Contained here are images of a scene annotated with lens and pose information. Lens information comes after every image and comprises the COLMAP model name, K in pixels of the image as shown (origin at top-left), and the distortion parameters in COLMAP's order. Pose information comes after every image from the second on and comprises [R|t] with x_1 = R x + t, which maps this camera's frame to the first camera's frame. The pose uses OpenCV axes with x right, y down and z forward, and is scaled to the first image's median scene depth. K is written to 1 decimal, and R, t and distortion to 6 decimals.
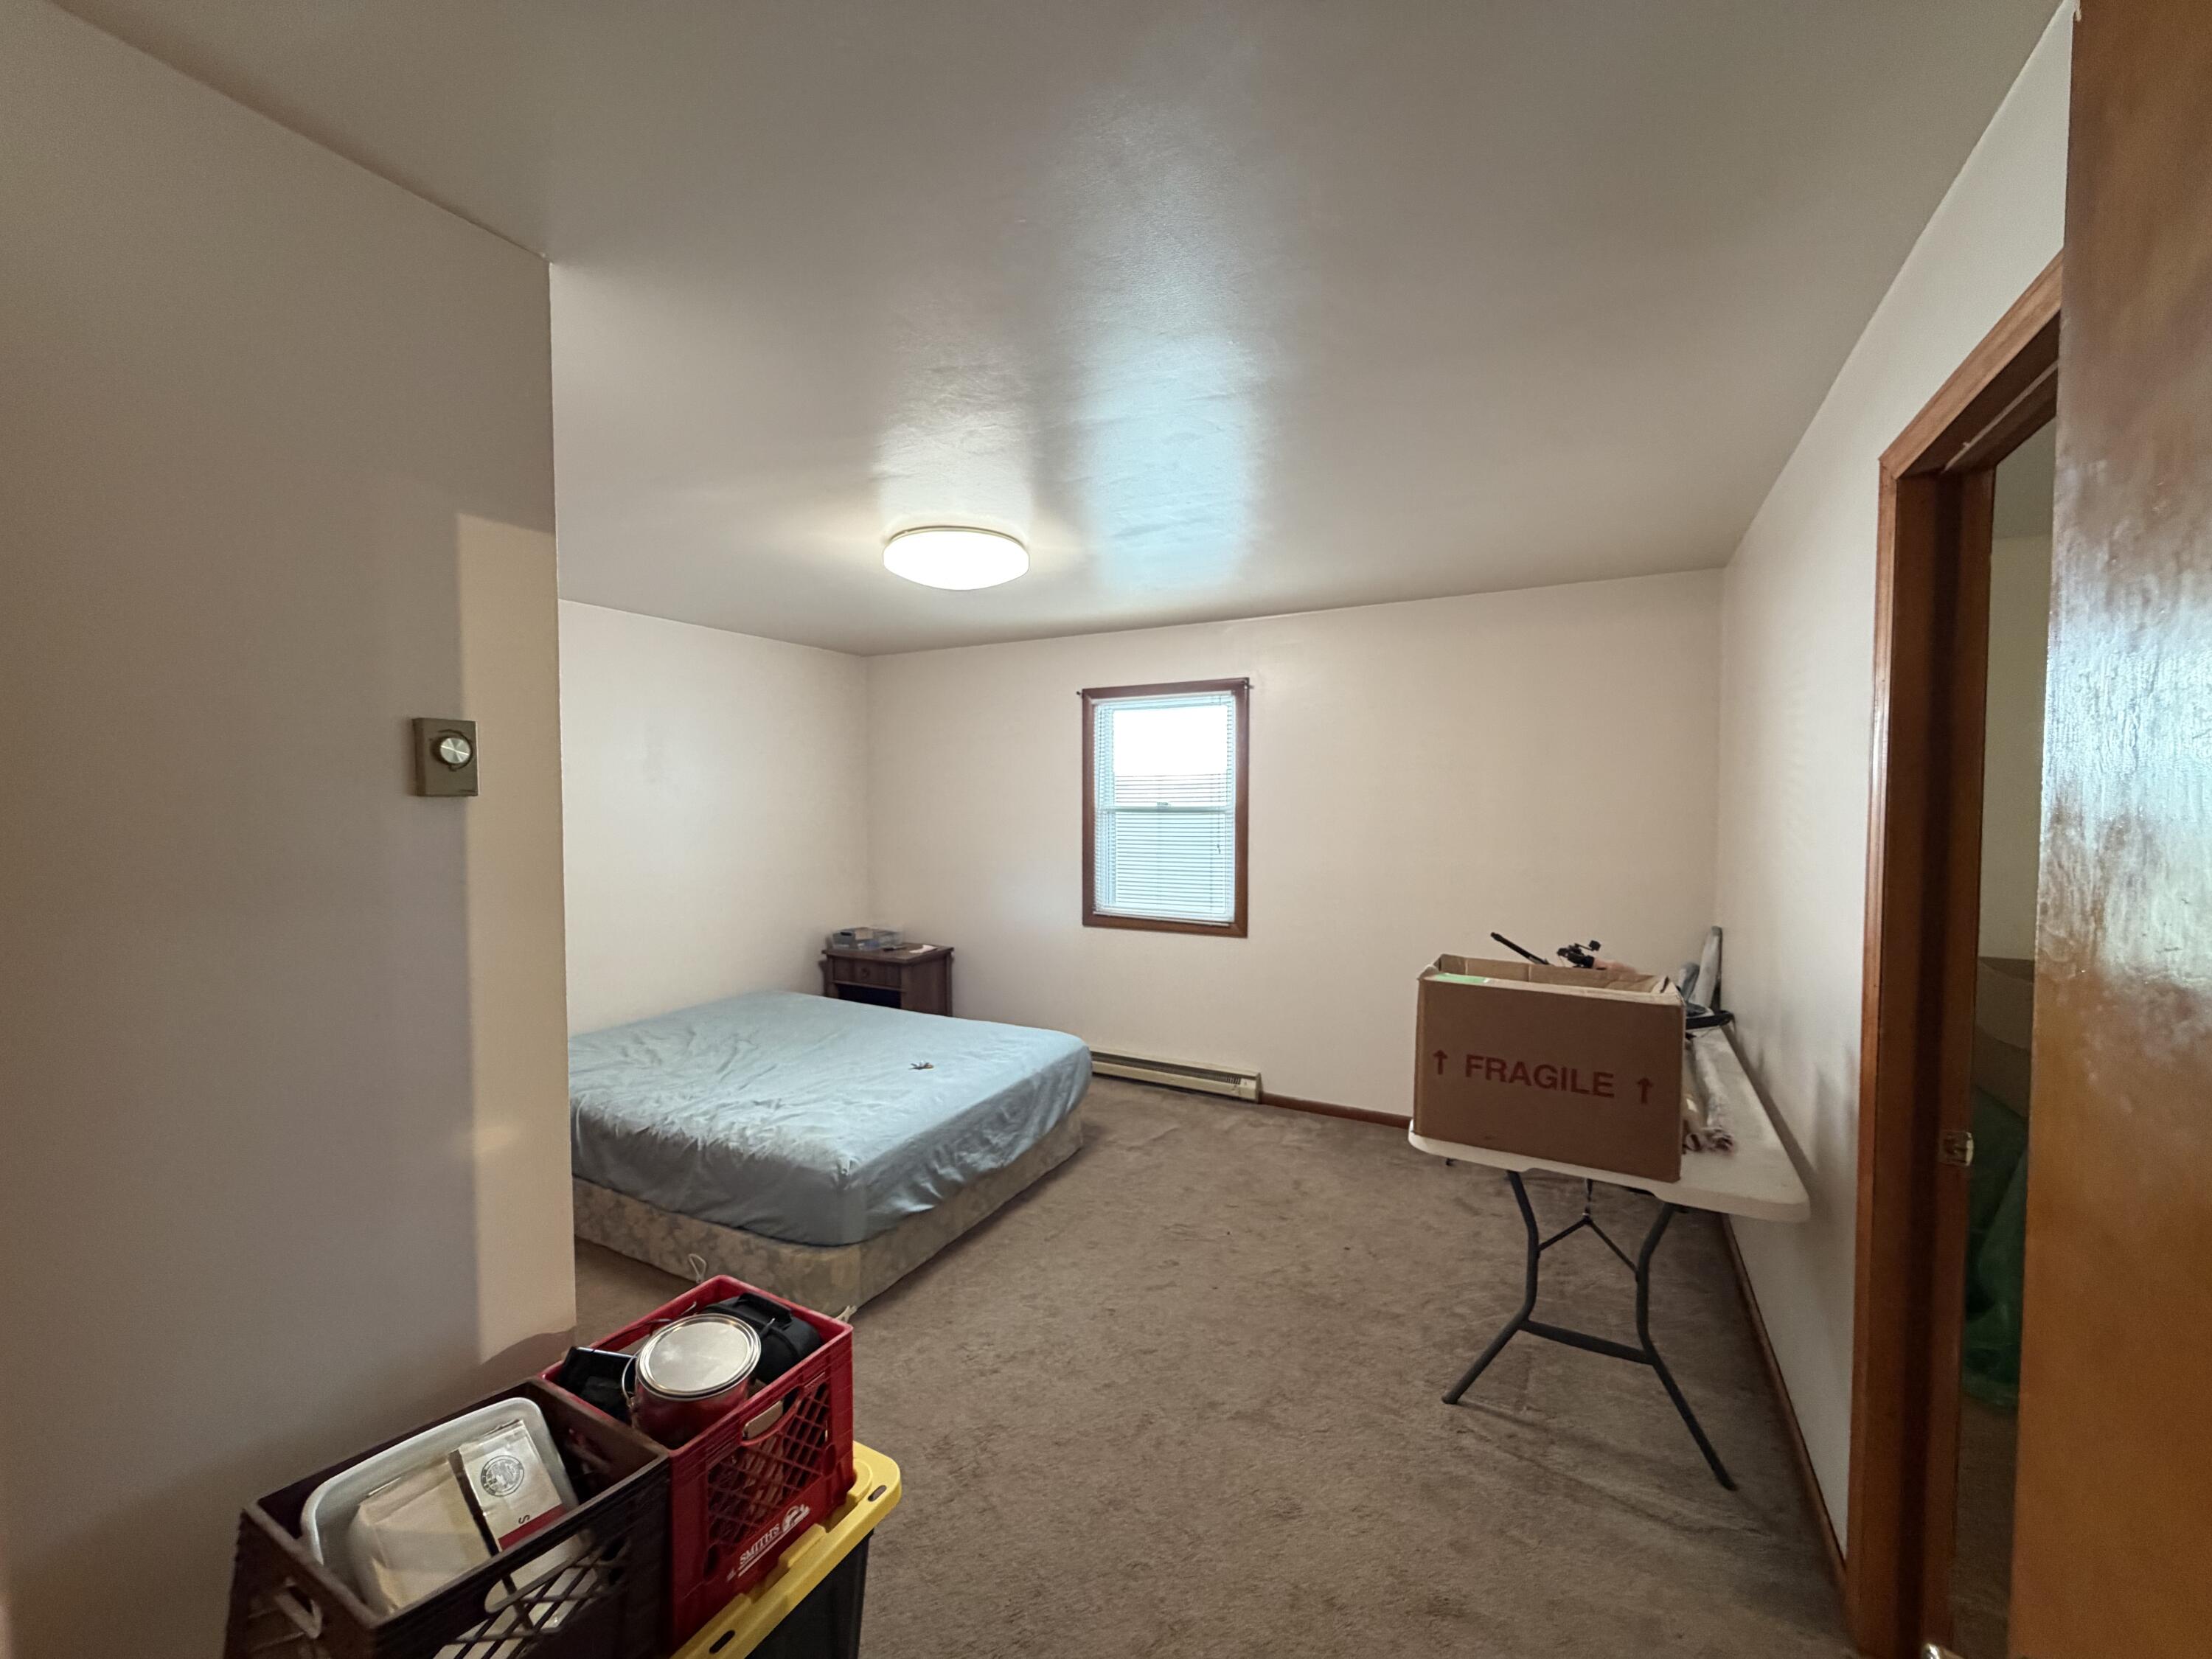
lens RADIAL K [[887.2, 0, 1108.0], [0, 887.2, 826.2], [0, 0, 1]] dist [-0.000264, 0.000136]
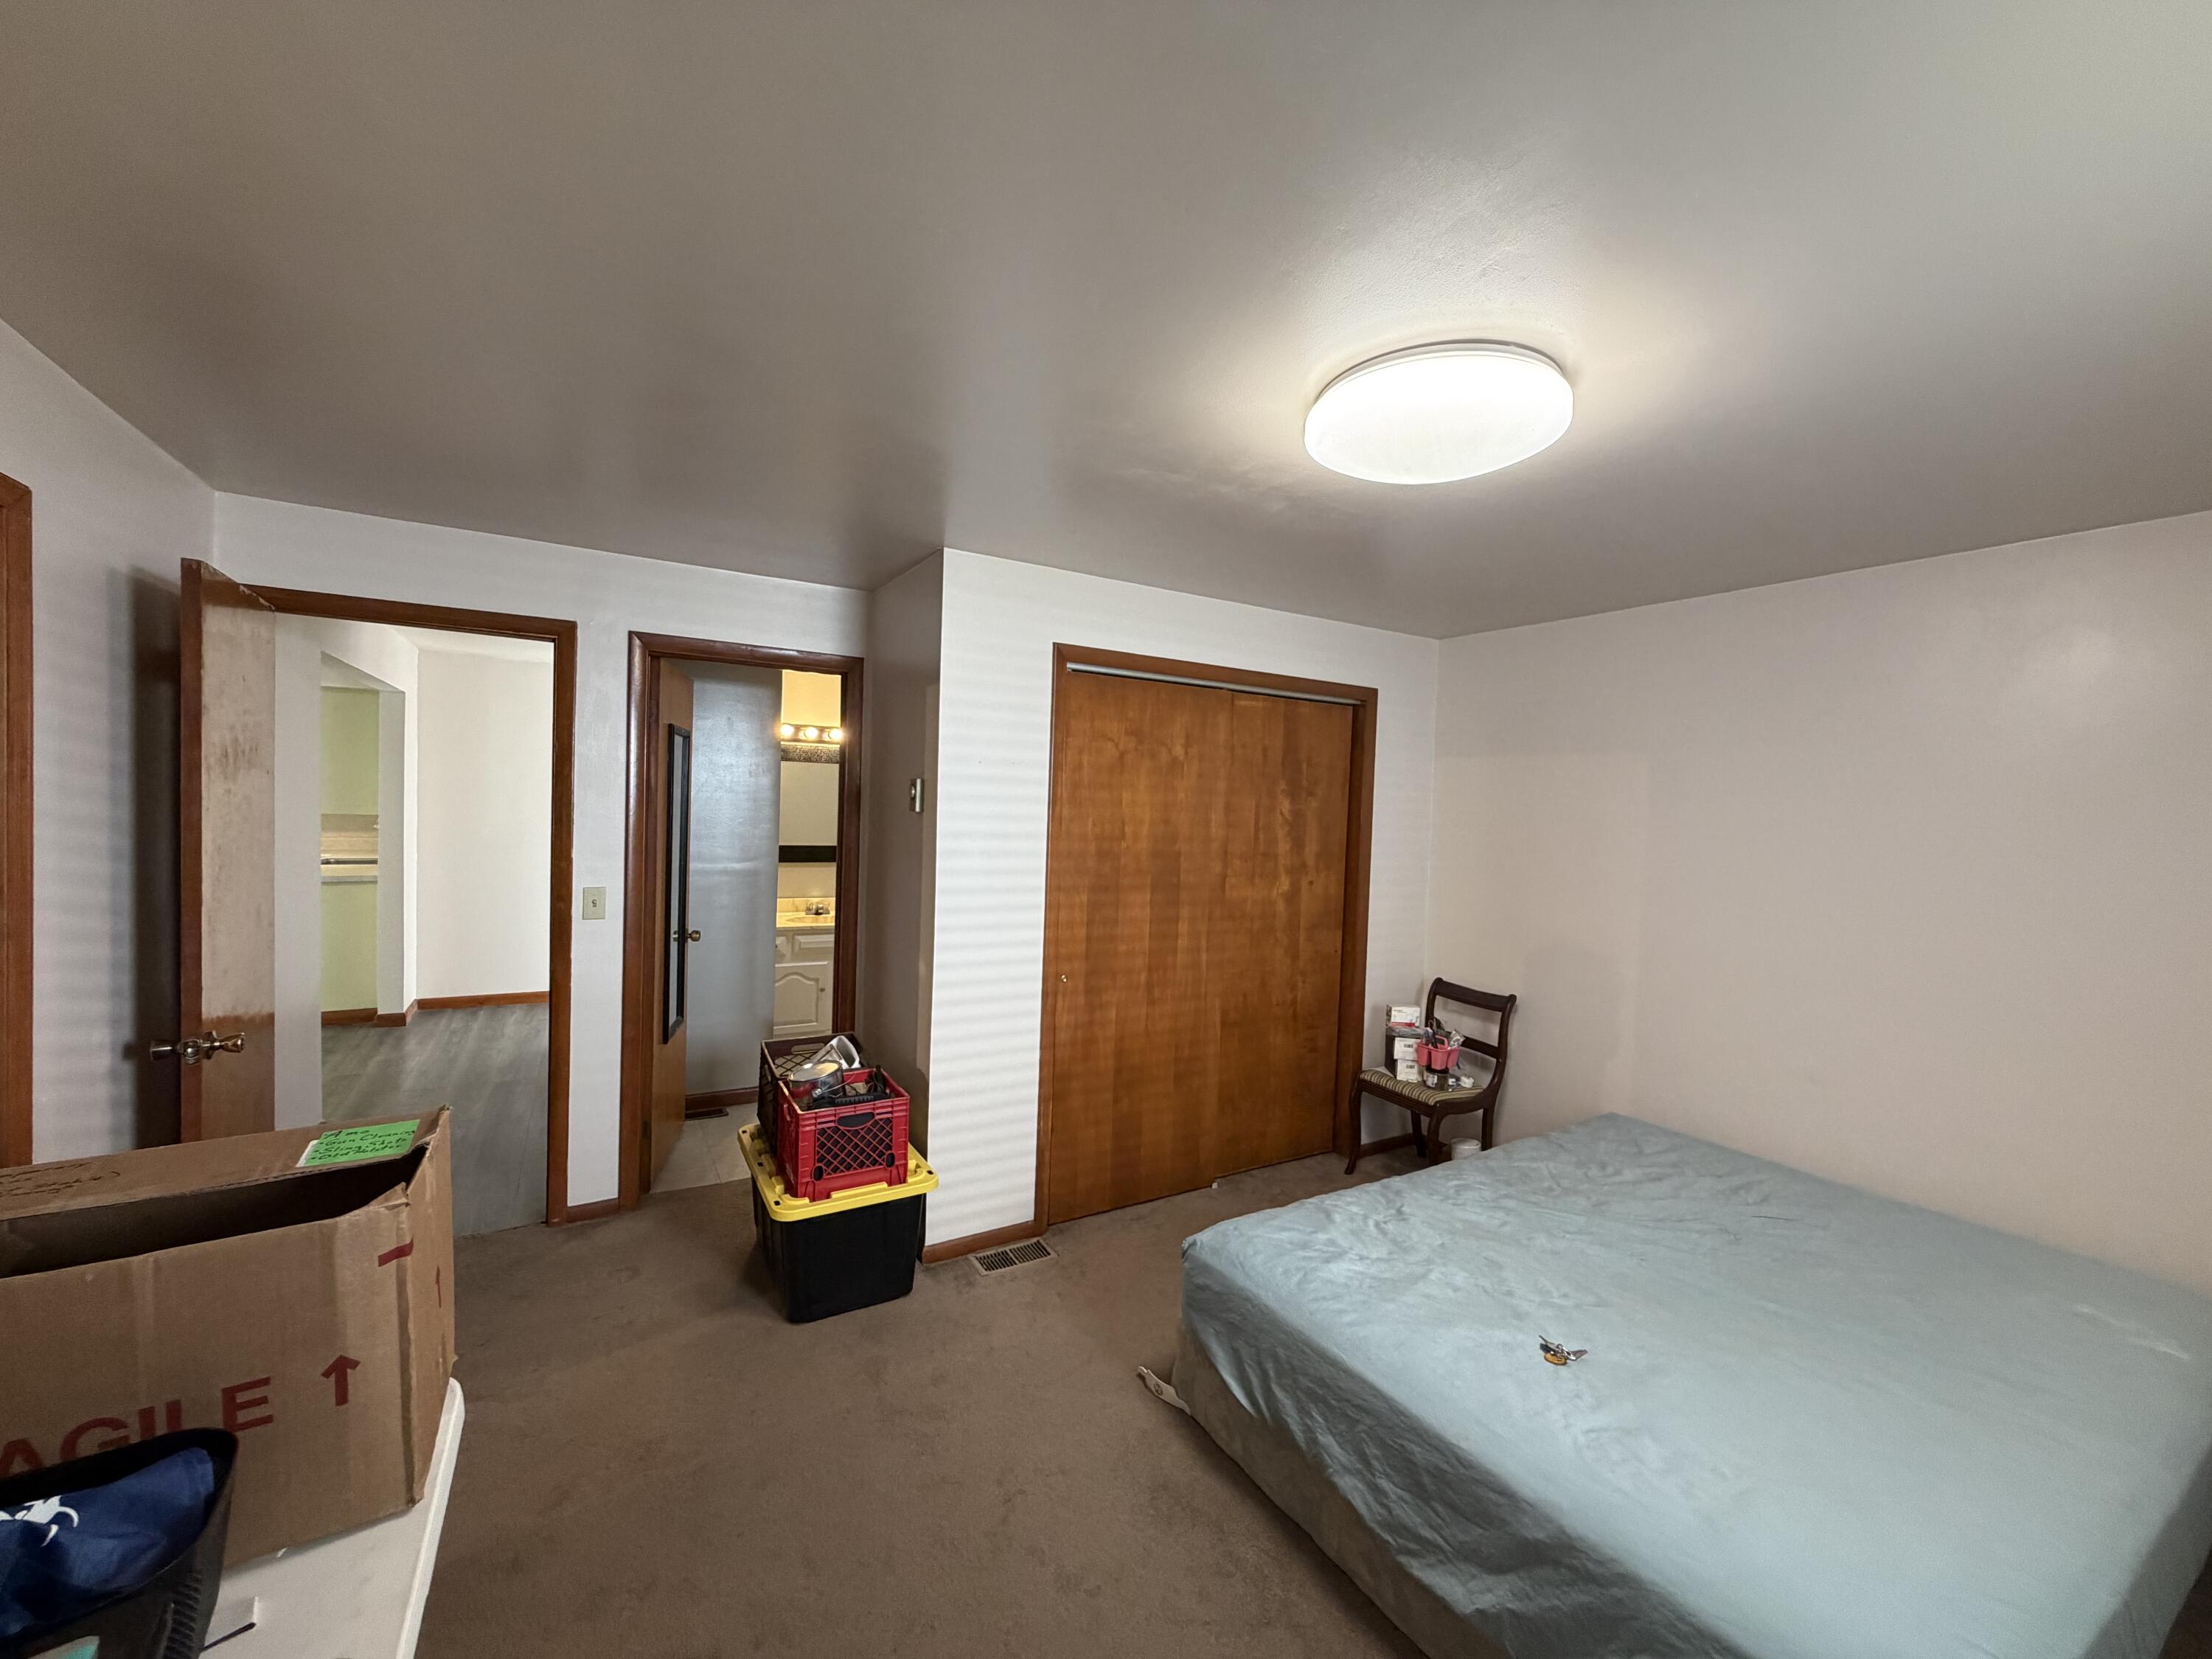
lens RADIAL K [[887.2, 0, 1109.1], [0, 887.2, 829.7], [0, 0, 1]] dist [-0.000264, 0.000136]
pose [[-0.501300, 0.016384, -0.865118, 0.420304], [-0.068432, 0.995938, 0.058515, -0.062436], [0.862563, 0.088535, -0.498143, 1.095343]]
